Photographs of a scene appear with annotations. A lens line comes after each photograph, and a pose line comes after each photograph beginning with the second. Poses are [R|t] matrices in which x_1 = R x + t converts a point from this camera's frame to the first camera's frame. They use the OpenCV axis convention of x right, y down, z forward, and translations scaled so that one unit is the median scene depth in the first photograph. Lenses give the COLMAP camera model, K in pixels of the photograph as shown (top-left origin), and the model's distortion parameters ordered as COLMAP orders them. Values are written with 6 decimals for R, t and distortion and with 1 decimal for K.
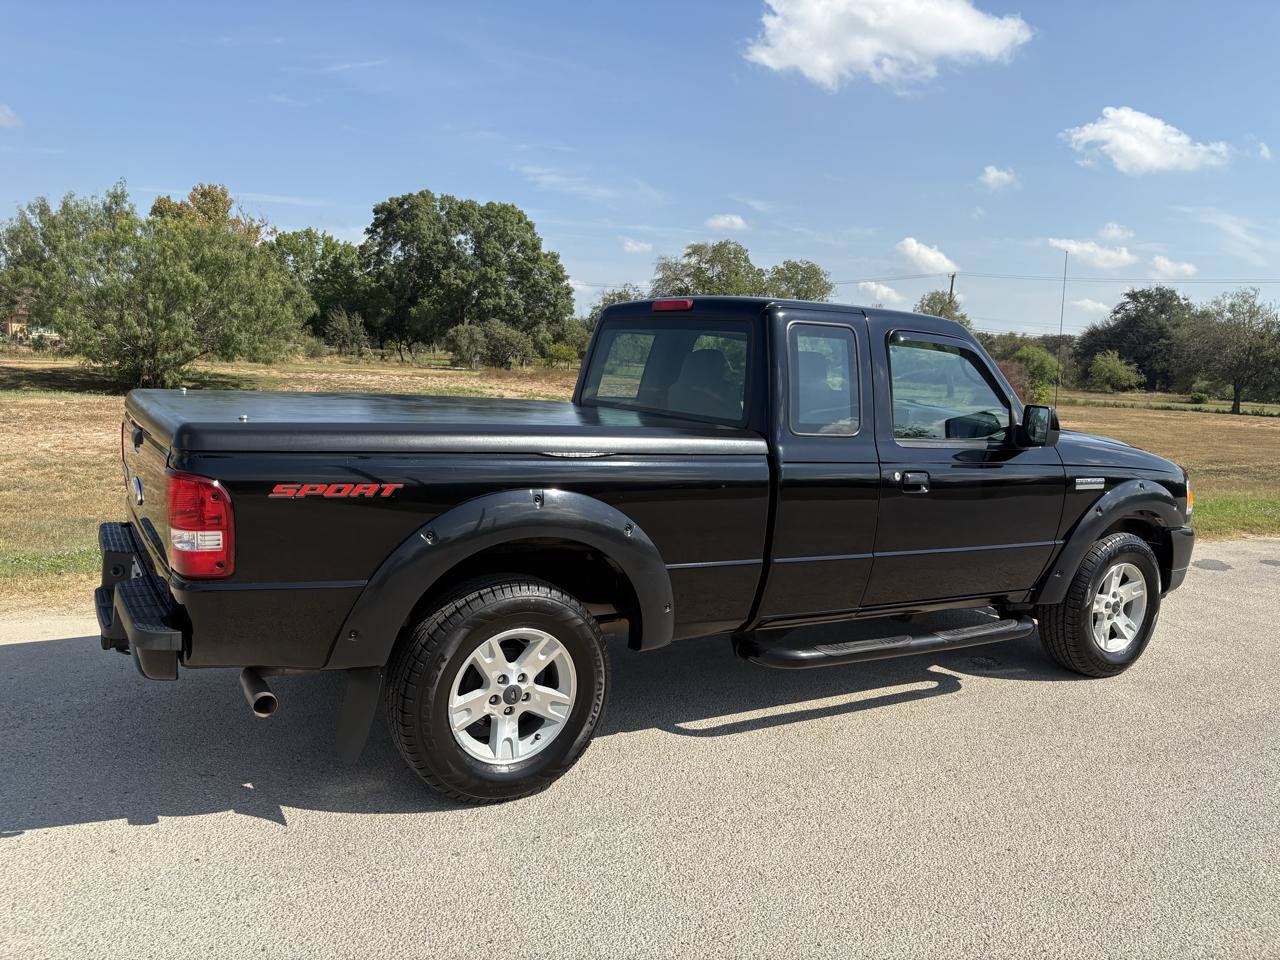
lens RADIAL K [[959.1, 0, 640.0], [0, 959.1, 480.0], [0, 0, 1]] dist [0.043727, -0.056040]
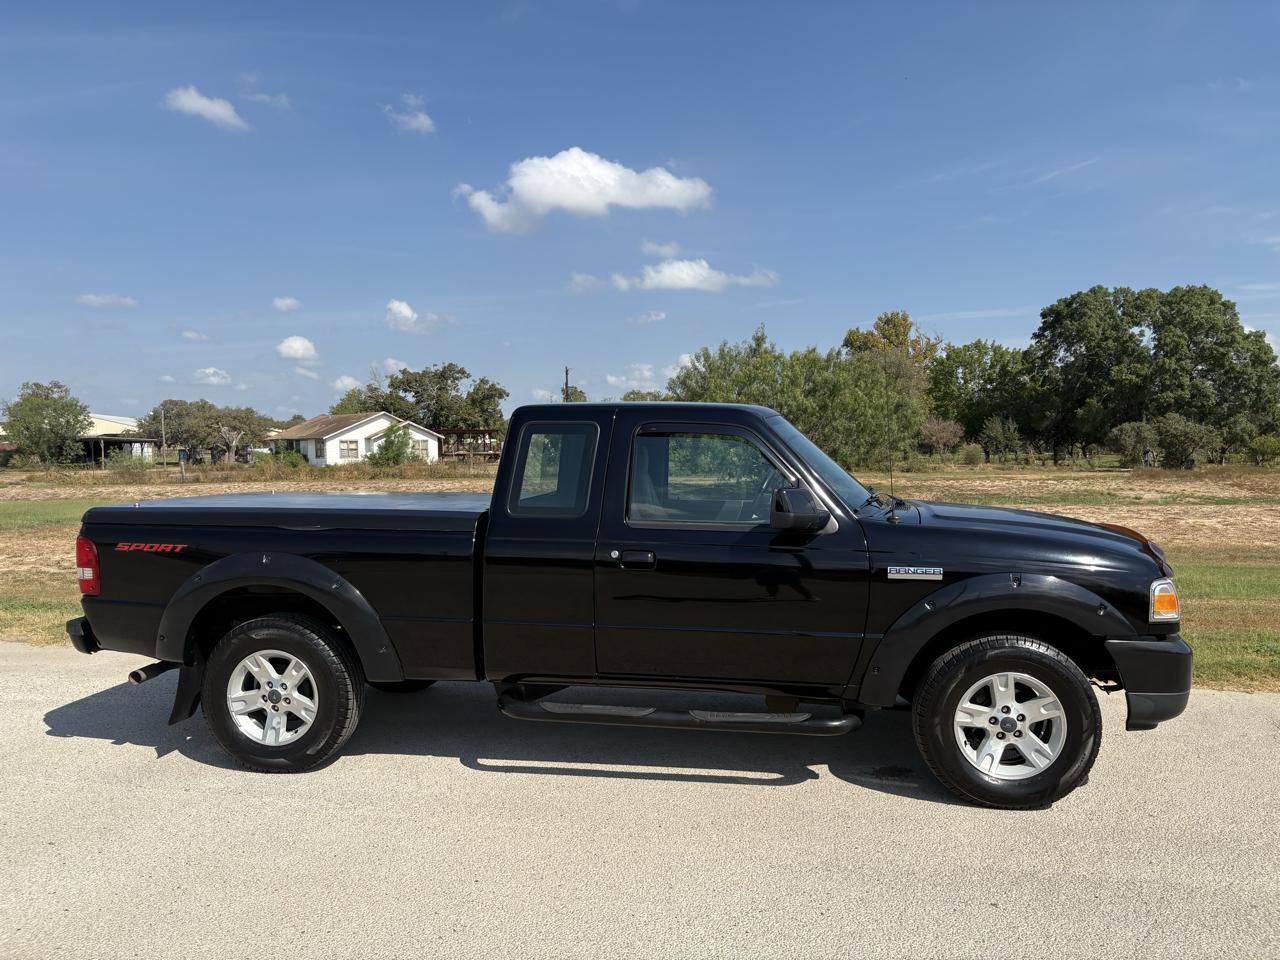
lens RADIAL K [[964.6, 0, 648.0], [0, 964.6, 461.2], [0, 0, 1]] dist [0.019495, -0.003585]
pose [[0.777529, -0.044123, -0.627297, 0.100735], [-0.038310, 0.992359, -0.117286, 0.001879], [0.627678, 0.115225, 0.769898, 0.016133]]
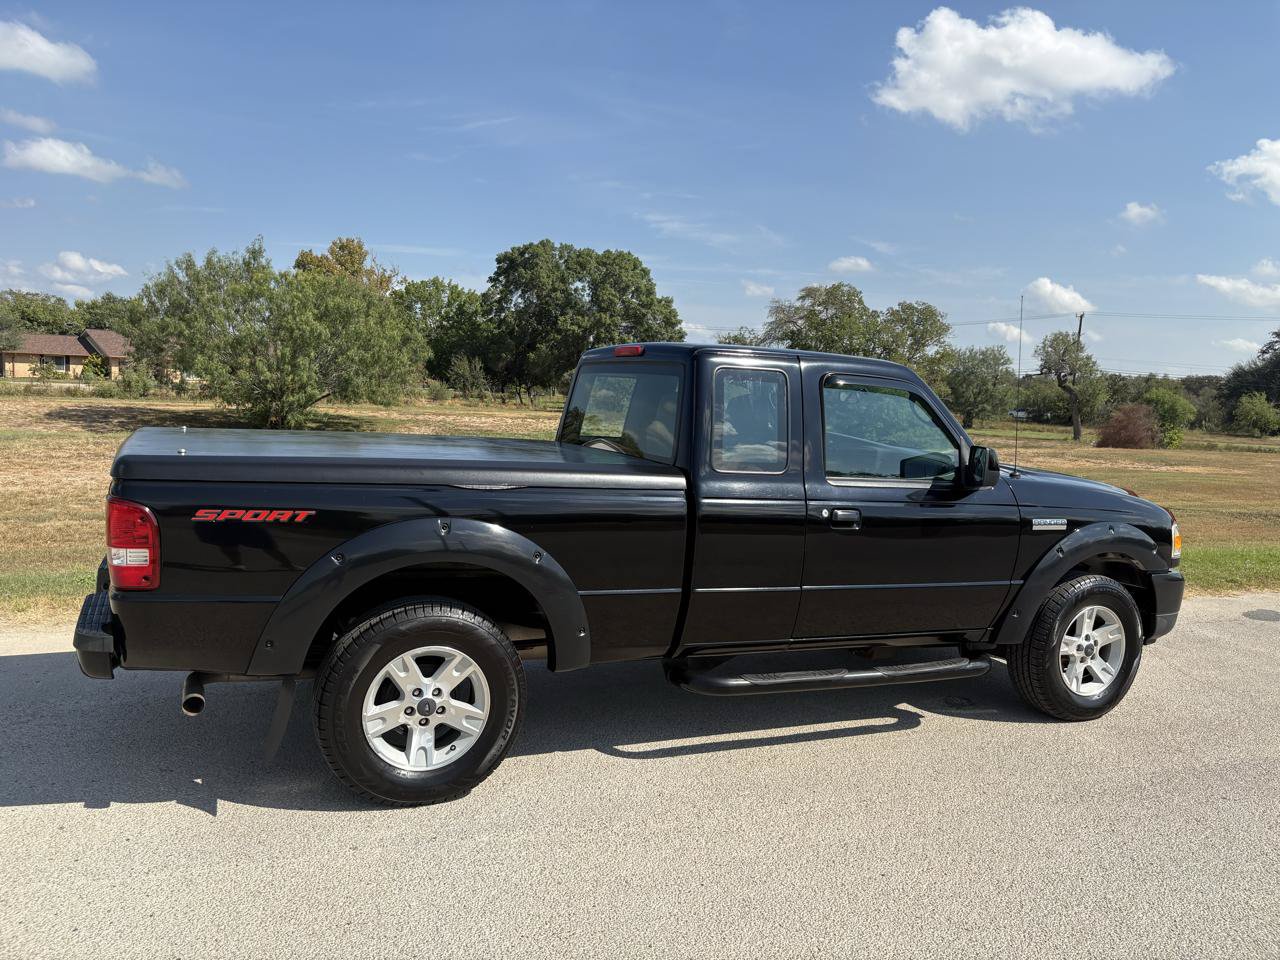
lens RADIAL K [[956.4, 0, 644.1], [0, 956.4, 481.2], [0, 0, 1]] dist [0.044140, -0.055128]
pose [[0.993192, 0.009251, -0.116123, 0.019460], [-0.014142, 0.999044, -0.041364, 0.000737], [0.115629, 0.042725, 0.992373, -0.005215]]
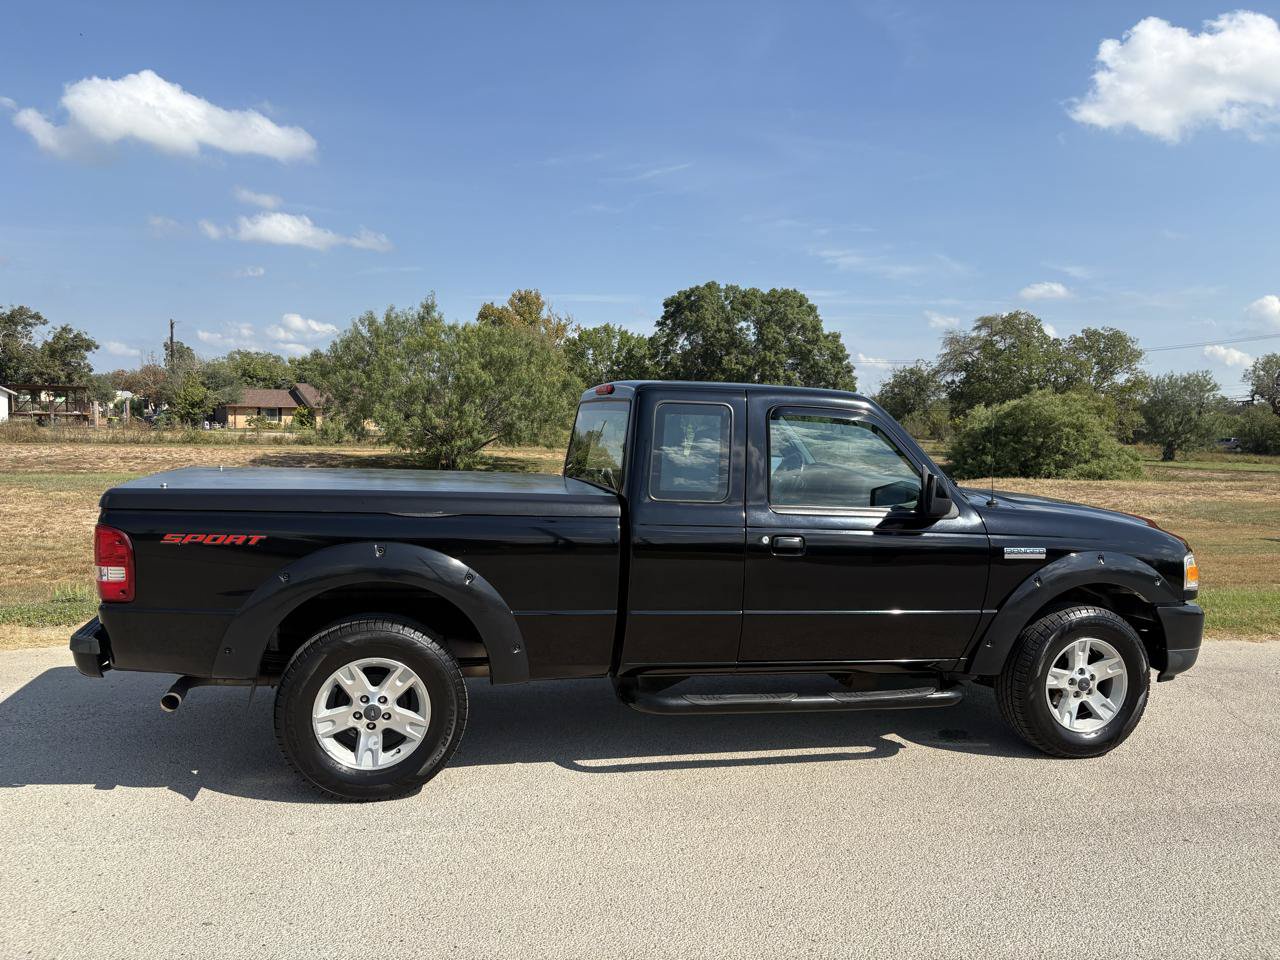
lens RADIAL K [[956.4, 0, 644.1], [0, 956.4, 481.2], [0, 0, 1]] dist [0.044140, -0.055128]
pose [[0.956387, -0.006441, -0.292030, 0.045503], [-0.017422, 0.996719, -0.079042, 0.001785], [0.291581, 0.080683, 0.953137, -0.006770]]
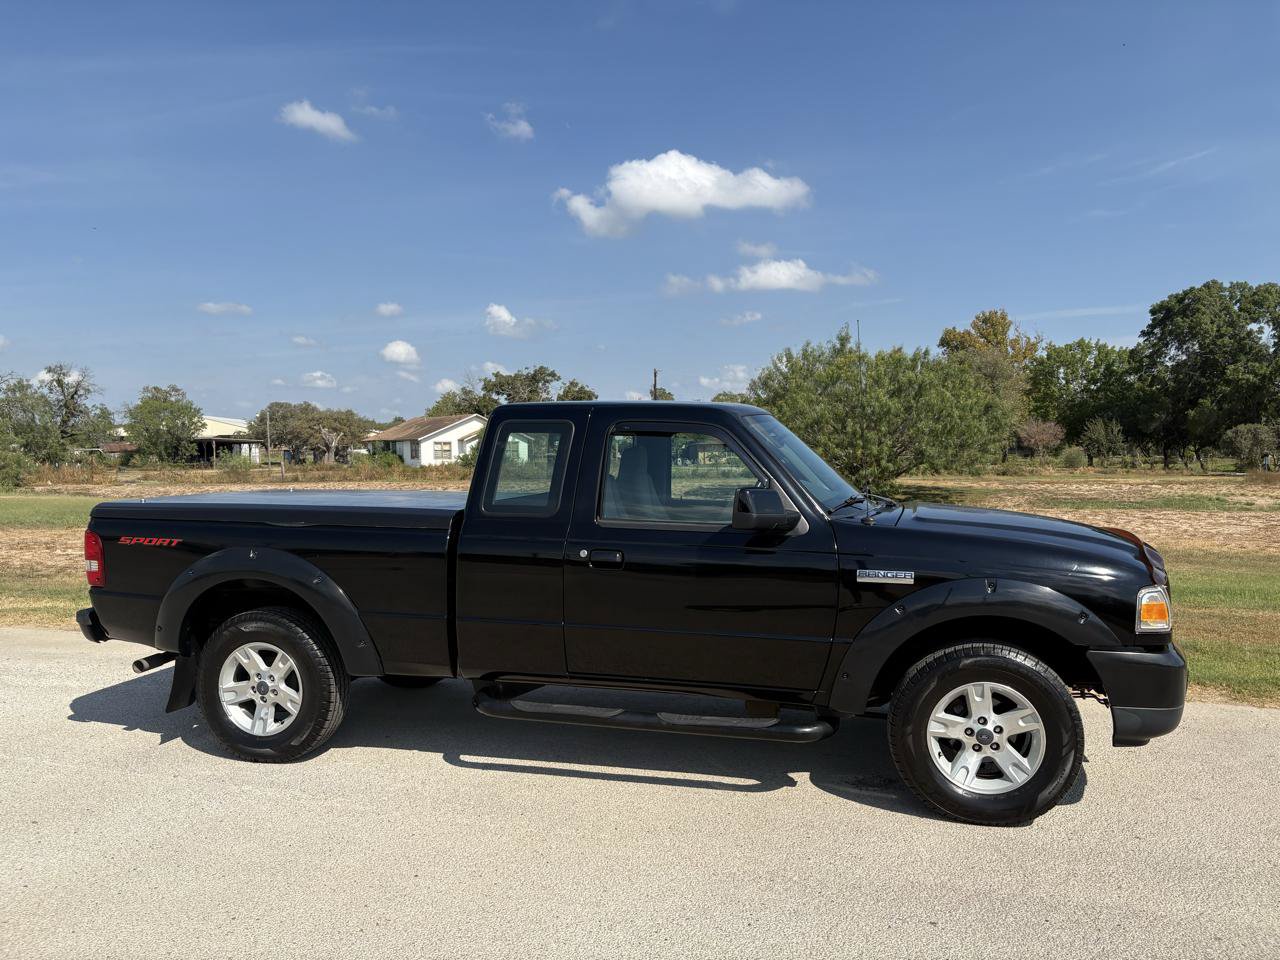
lens RADIAL K [[964.6, 0, 648.0], [0, 964.6, 461.2], [0, 0, 1]] dist [0.019495, -0.003585]
pose [[0.715098, -0.042580, -0.697727, 0.110603], [-0.053006, 0.991966, -0.114862, 0.001436], [0.697012, 0.119121, 0.707096, 0.026249]]
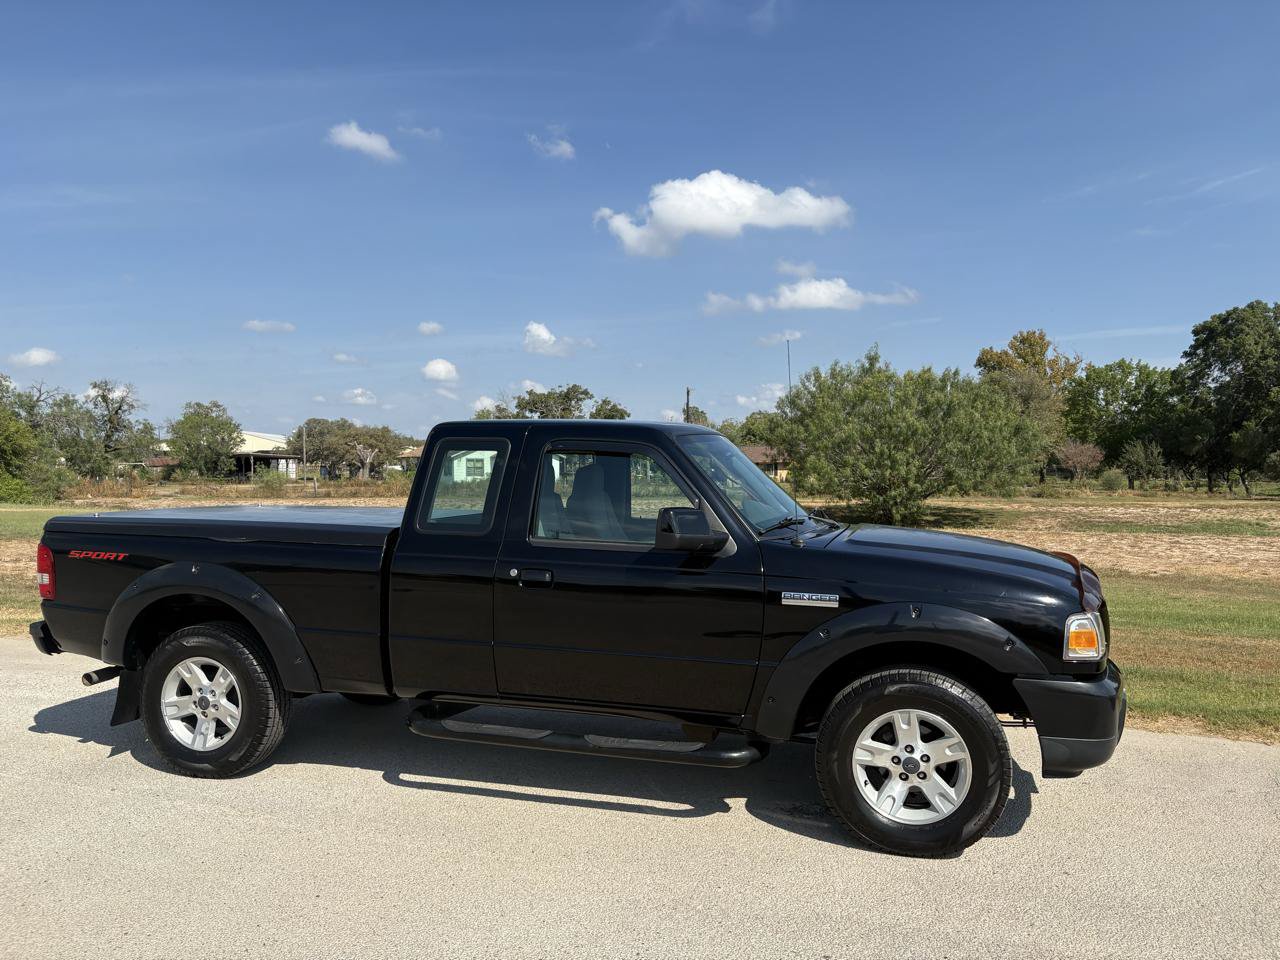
lens RADIAL K [[964.6, 0, 648.0], [0, 964.6, 461.2], [0, 0, 1]] dist [0.019495, -0.003585]
pose [[0.689785, -0.050275, -0.722267, 0.118520], [-0.065784, 0.989108, -0.131674, 0.000548], [0.721019, 0.138340, 0.678965, 0.035124]]
